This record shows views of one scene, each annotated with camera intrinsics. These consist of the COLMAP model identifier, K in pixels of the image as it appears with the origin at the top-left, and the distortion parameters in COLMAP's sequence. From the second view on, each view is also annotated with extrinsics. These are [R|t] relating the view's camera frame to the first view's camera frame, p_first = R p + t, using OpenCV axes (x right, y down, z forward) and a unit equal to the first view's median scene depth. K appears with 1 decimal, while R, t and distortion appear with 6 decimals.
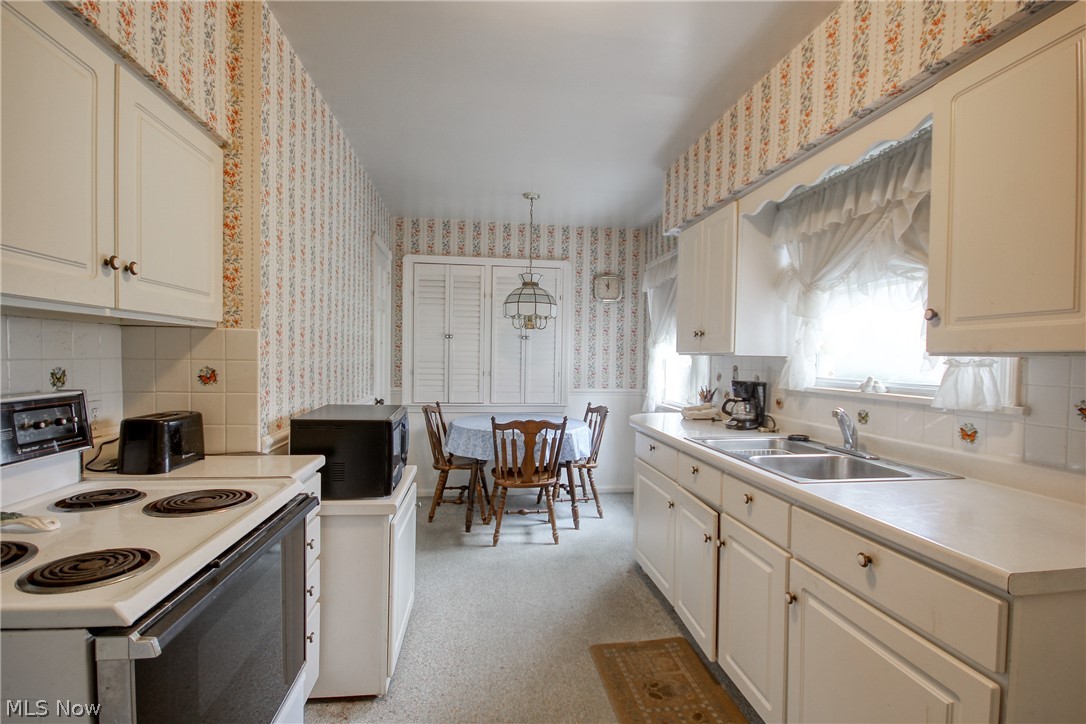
lens RADIAL K [[510.7, 0, 541.7], [0, 510.7, 373.1], [0, 0, 1]] dist [0.003593, -0.008081]
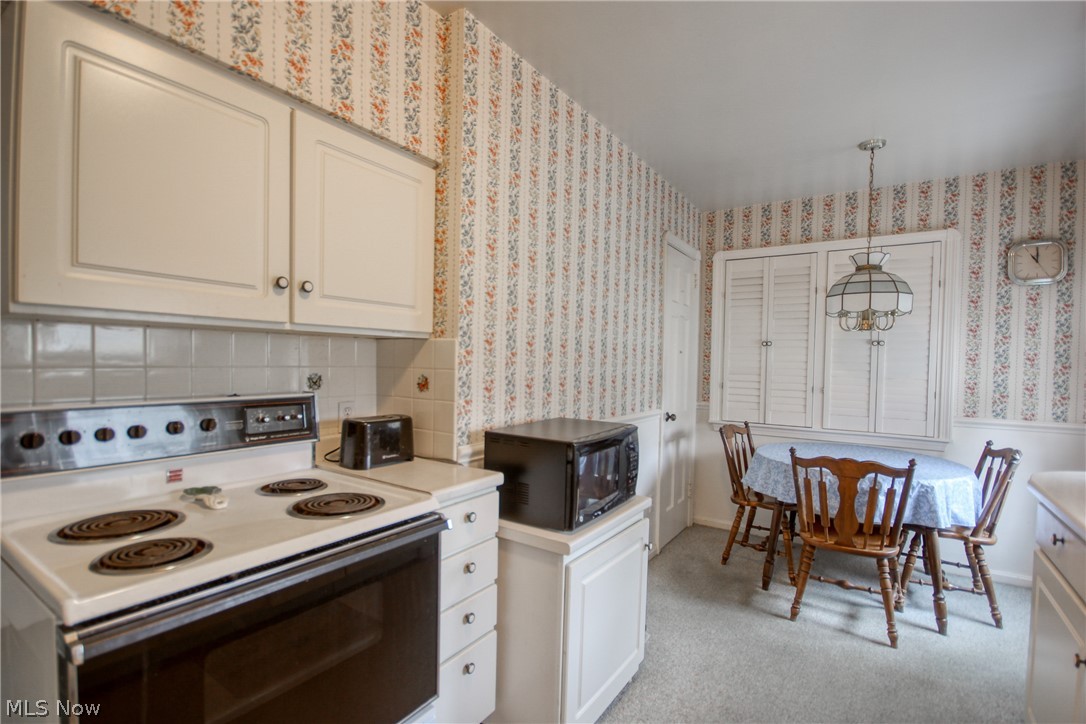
lens RADIAL K [[510.7, 0, 541.7], [0, 510.7, 373.1], [0, 0, 1]] dist [0.003593, -0.008081]
pose [[0.749604, 0.014982, -0.661717, 0.120681], [-0.028926, 0.999530, -0.010137, -0.006295], [0.661254, 0.026740, 0.749685, 0.178133]]
